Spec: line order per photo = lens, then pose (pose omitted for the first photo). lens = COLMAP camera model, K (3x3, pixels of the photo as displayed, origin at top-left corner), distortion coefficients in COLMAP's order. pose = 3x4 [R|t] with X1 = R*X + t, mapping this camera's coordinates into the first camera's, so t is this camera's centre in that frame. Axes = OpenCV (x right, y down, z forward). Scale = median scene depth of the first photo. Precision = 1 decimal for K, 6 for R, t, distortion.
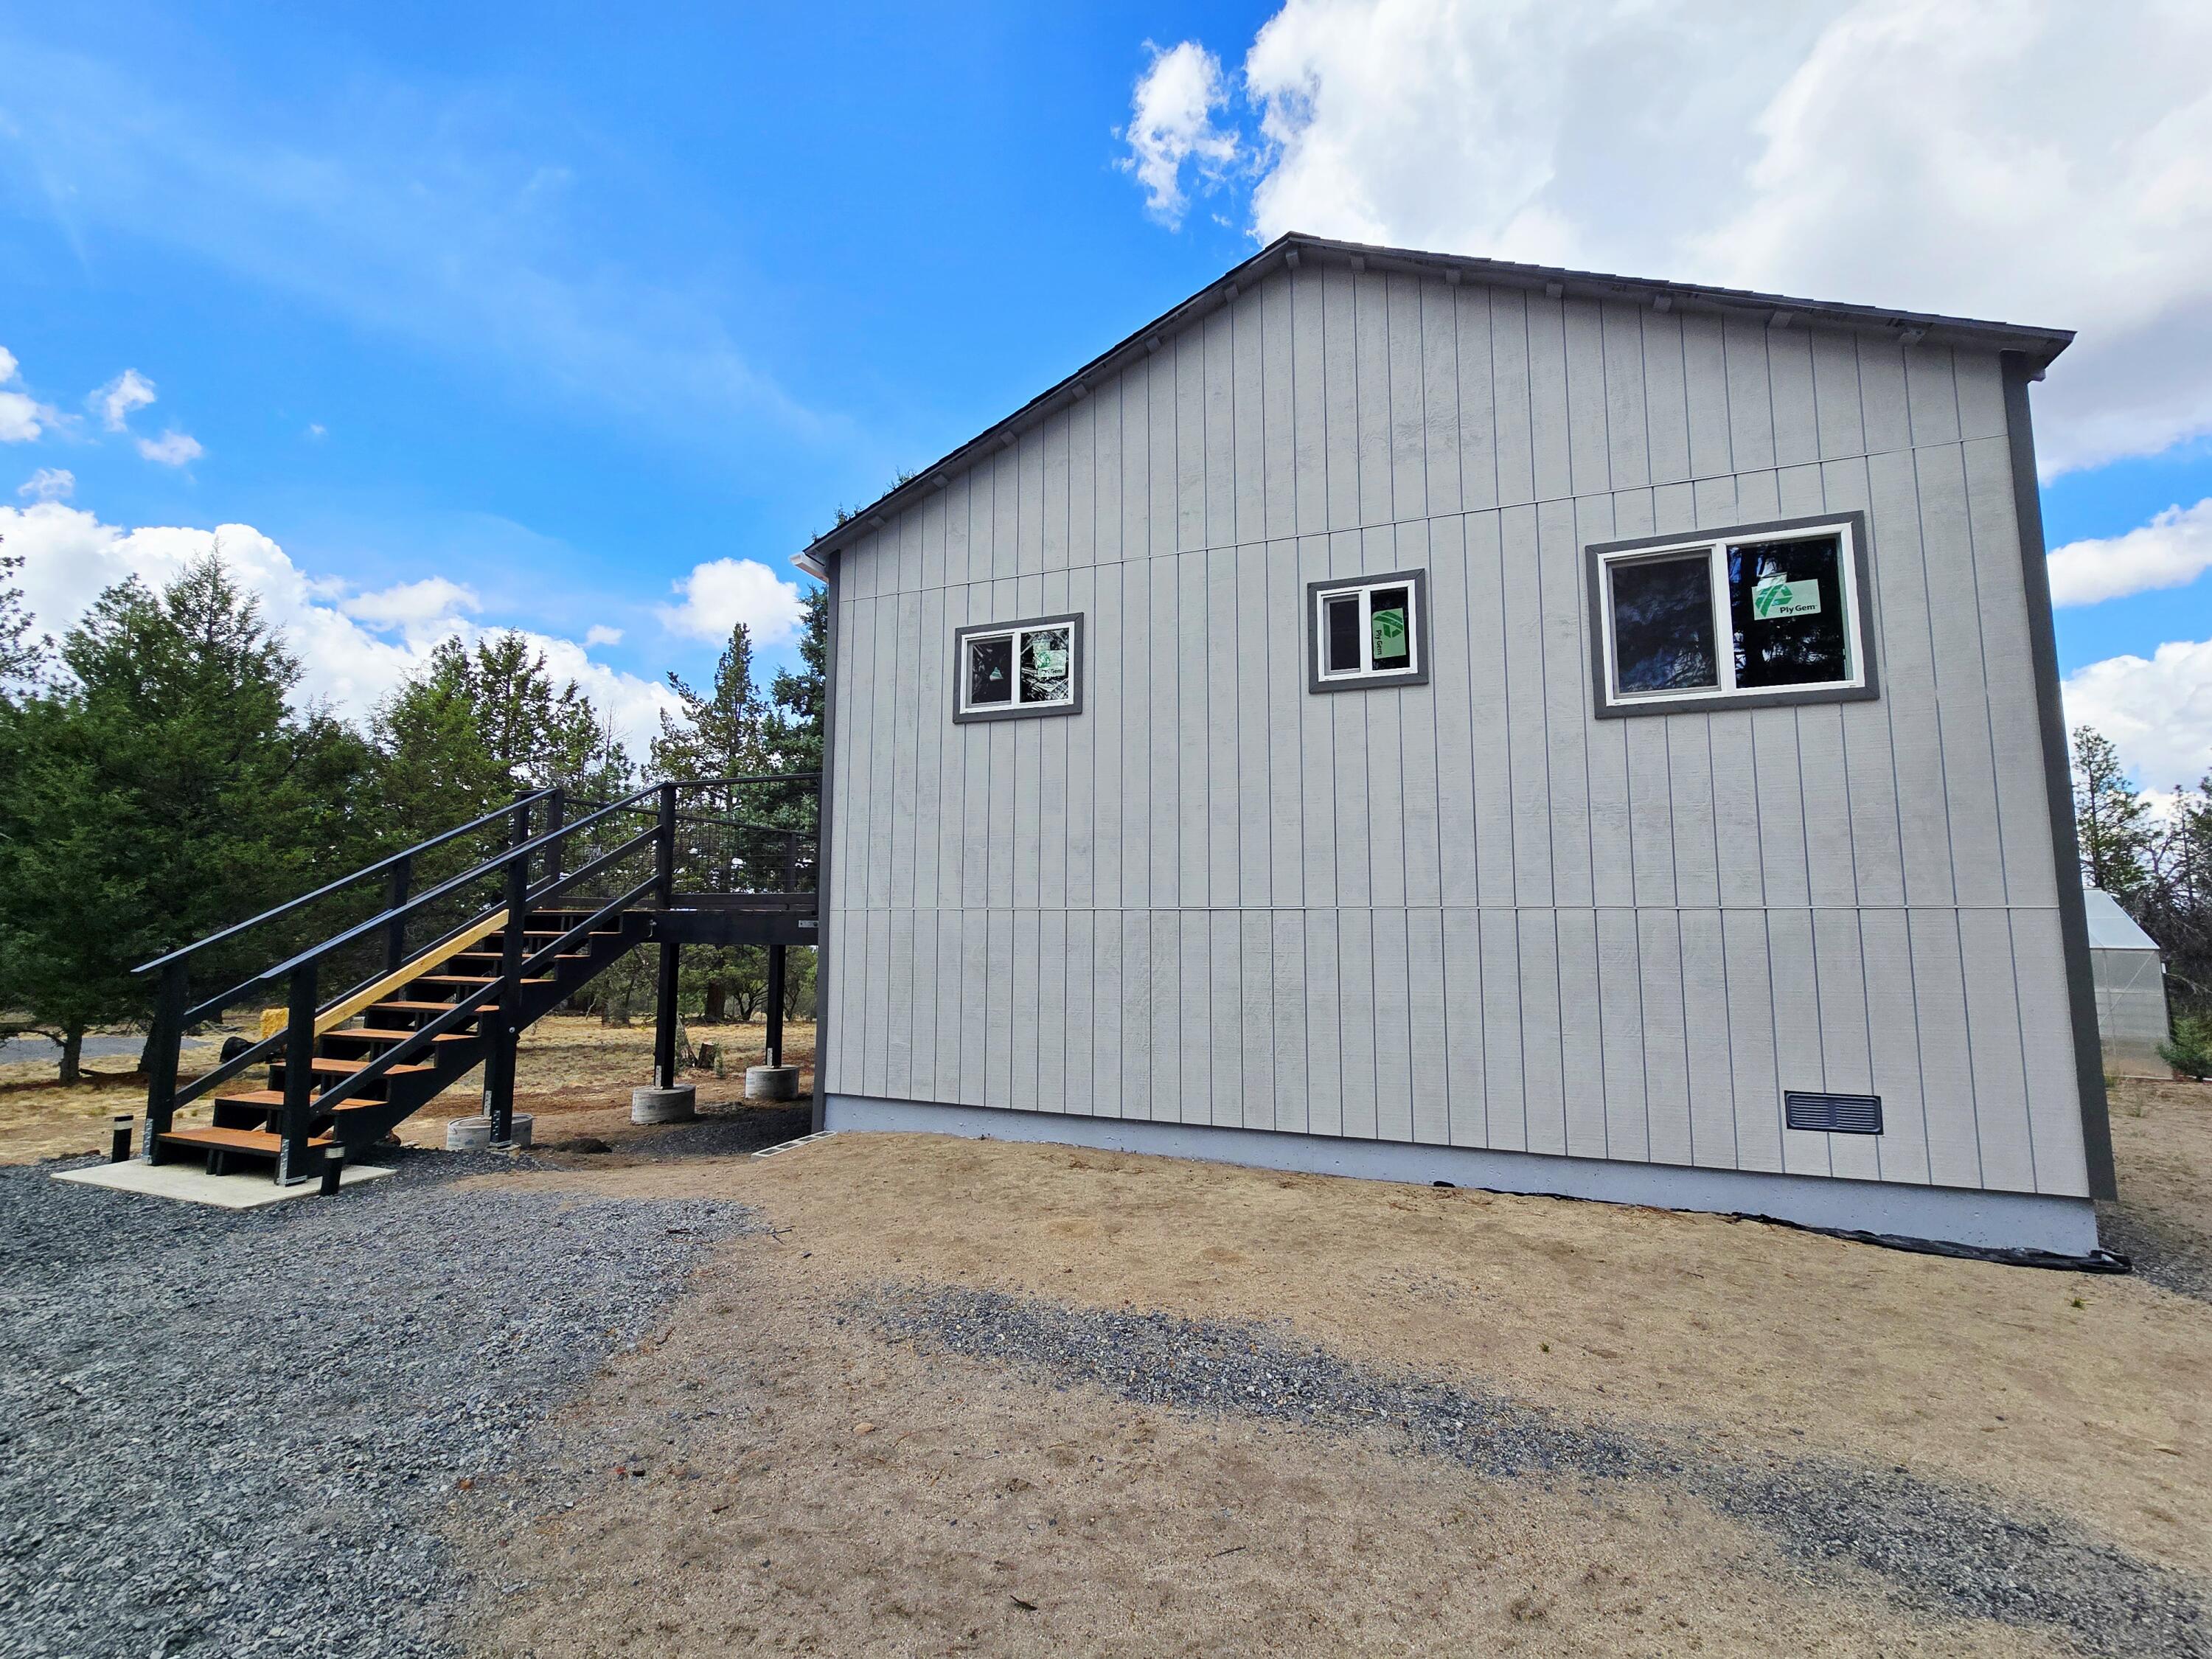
lens RADIAL K [[912.3, 0, 1100.2], [0, 912.3, 829.7], [0, 0, 1]] dist [-0.001991, 0.001081]
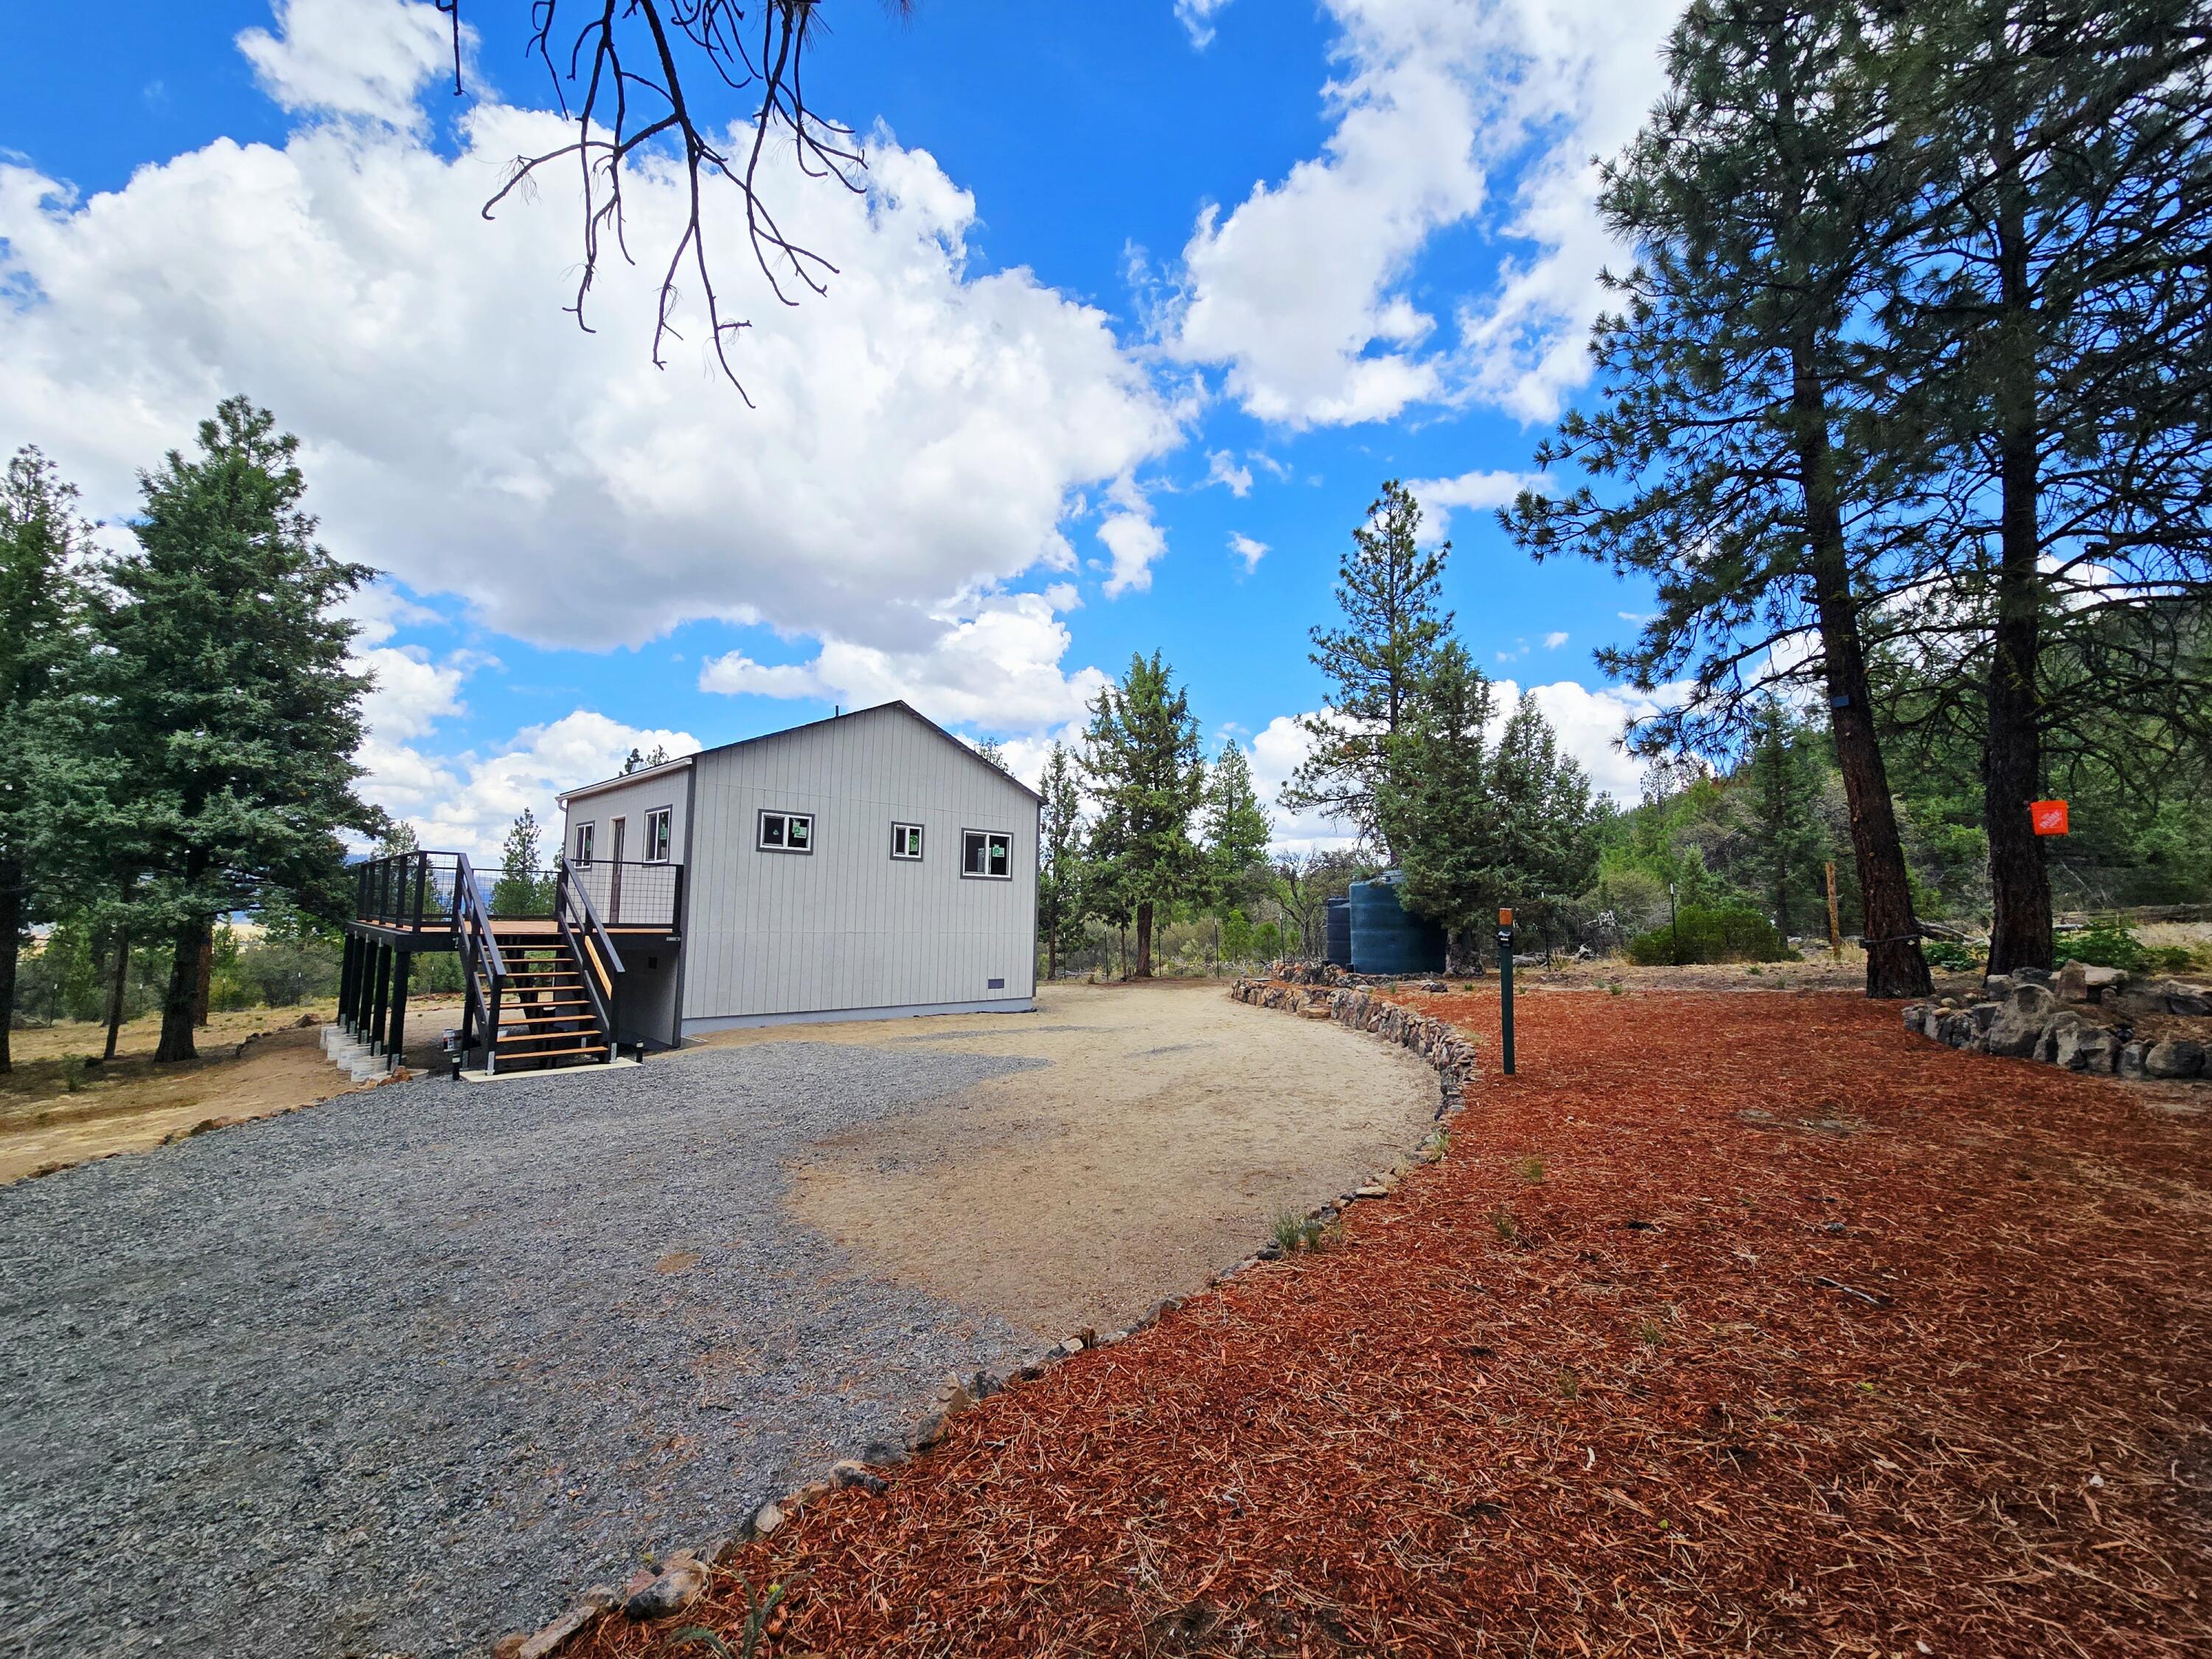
lens RADIAL K [[912.3, 0, 1100.2], [0, 912.3, 829.7], [0, 0, 1]] dist [-0.001991, 0.001081]
pose [[0.424938, 0.089262, 0.900811, -2.149918], [-0.107185, 0.993087, -0.047843, -0.176379], [-0.898854, -0.076223, 0.431568, -0.878323]]
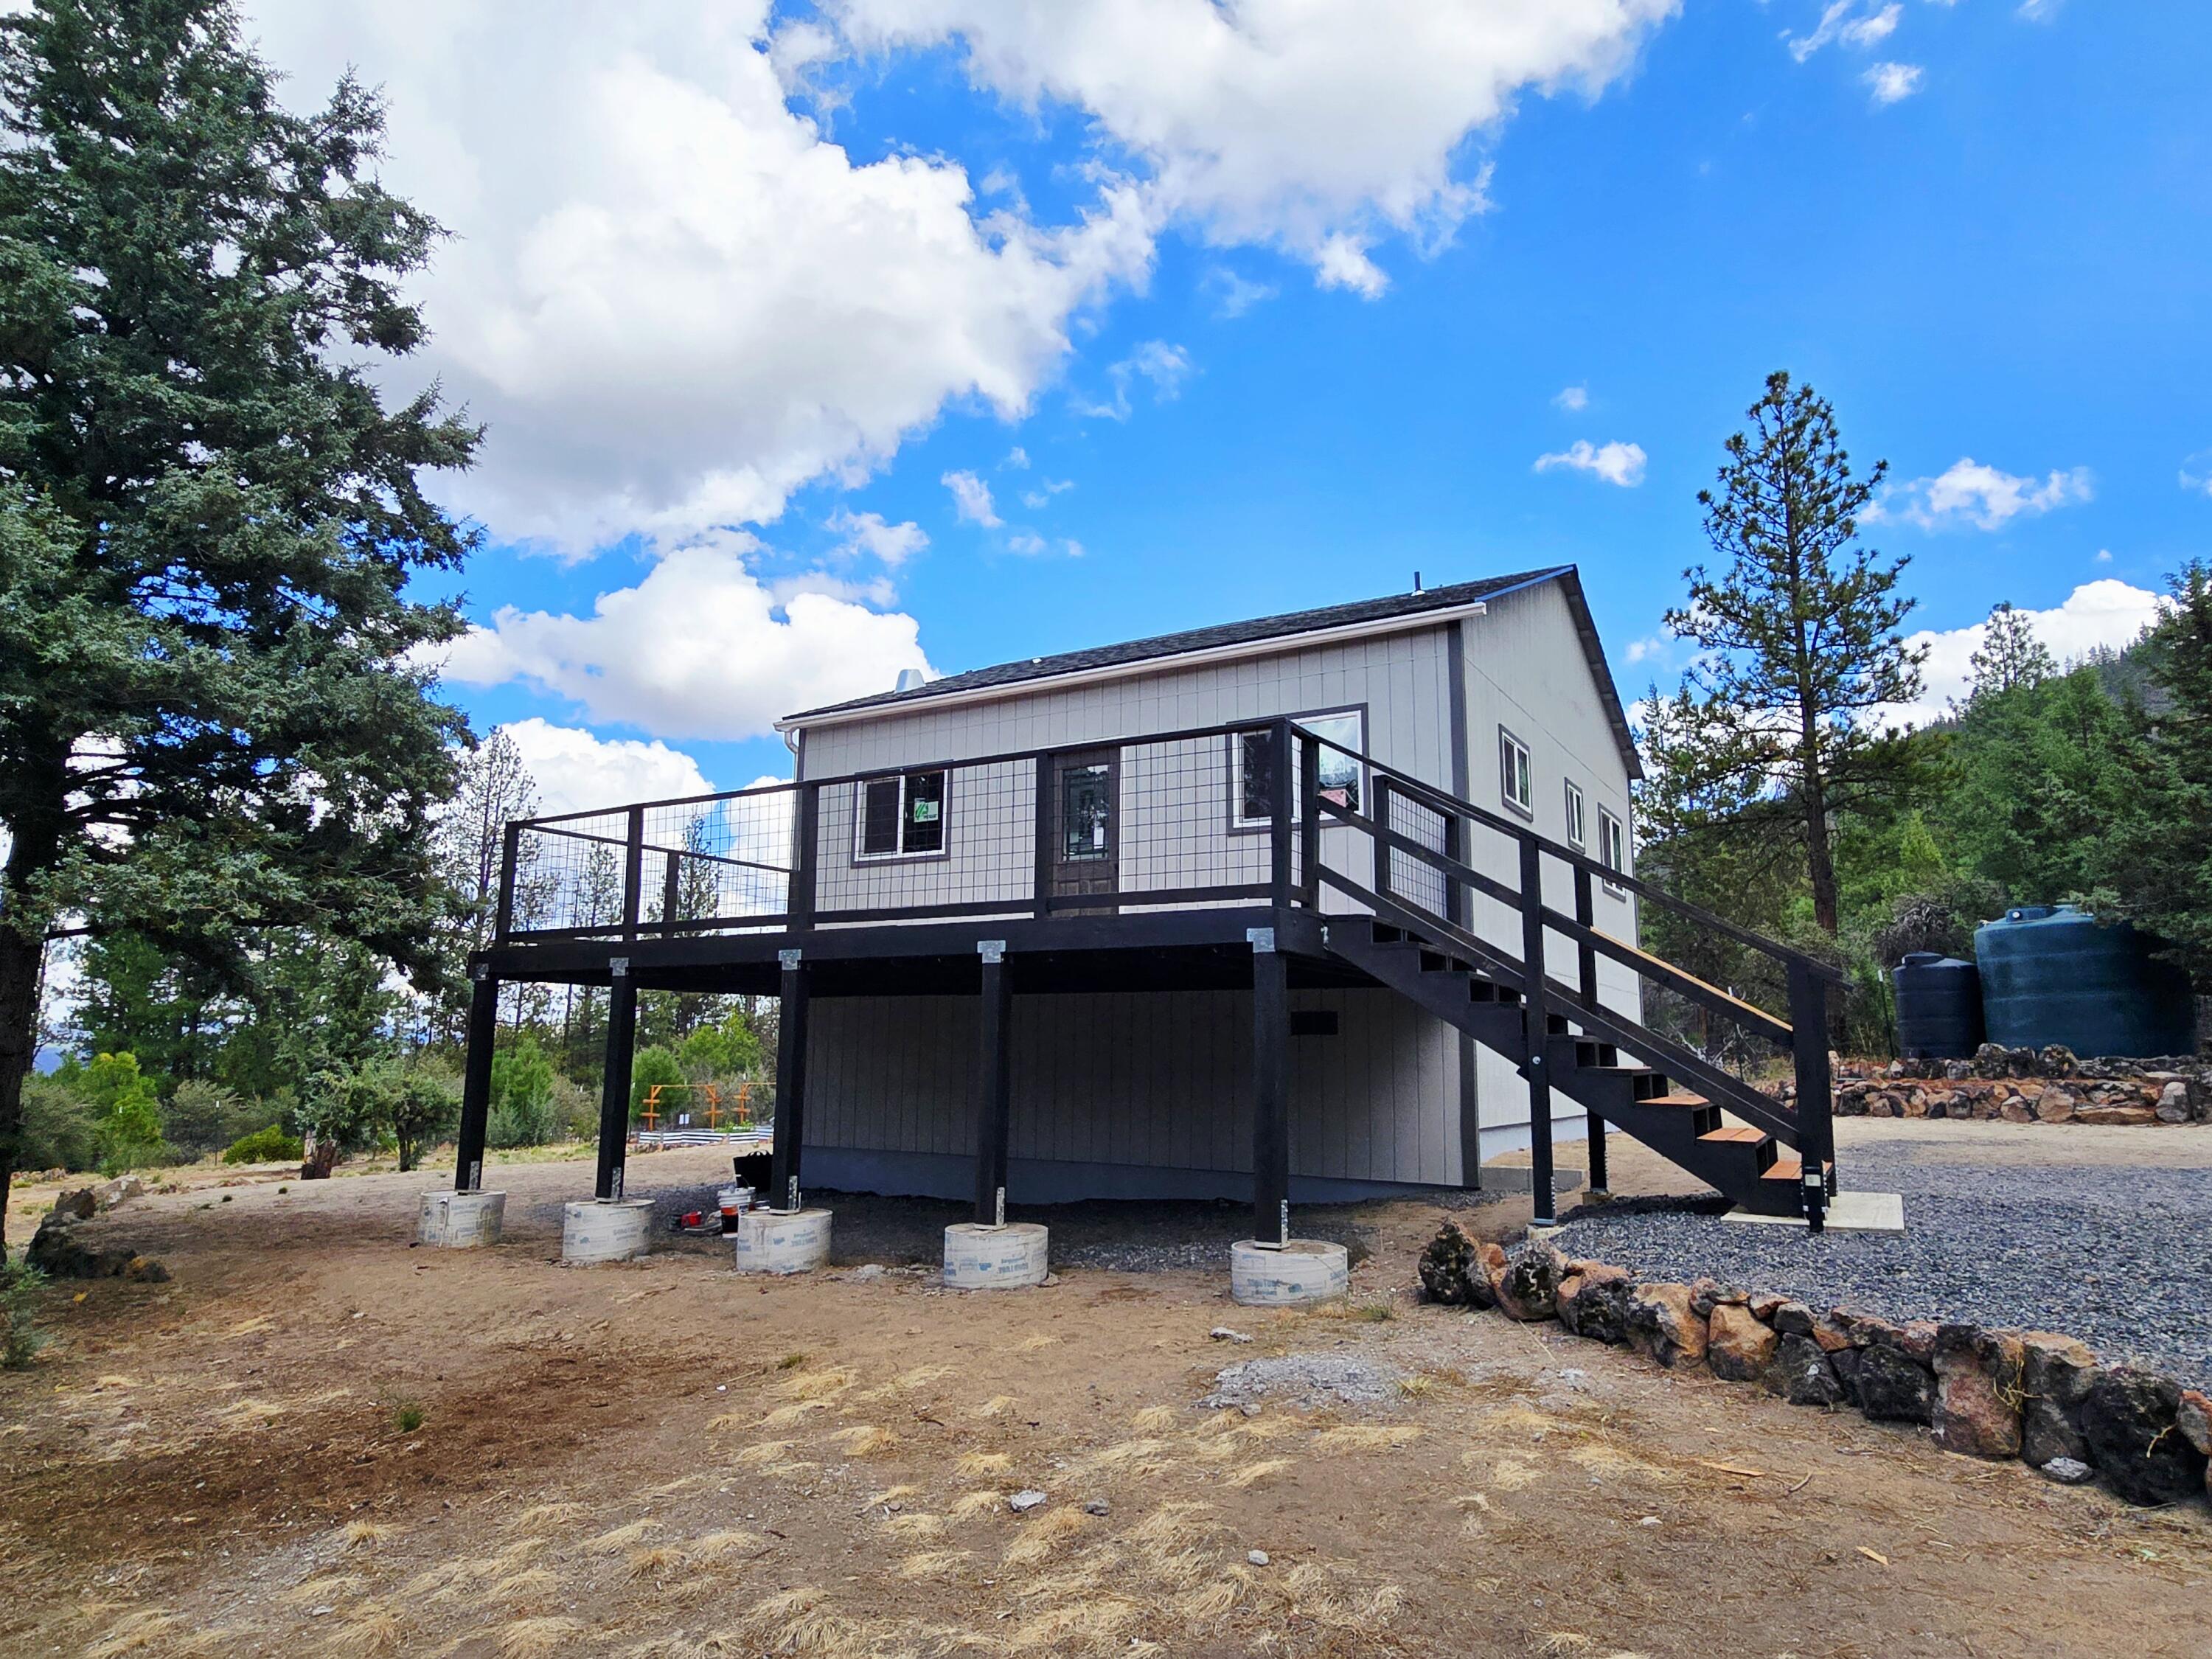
lens RADIAL K [[1341.8, 0, 1106.0], [0, 1341.8, 829.5], [0, 0, 1]] dist [-0.003898, 0.001226]
pose [[0.187558, 0.165712, 0.968174, -2.212229], [-0.104767, 0.983419, -0.148026, 0.262211], [-0.976650, -0.073669, 0.201810, 1.331477]]
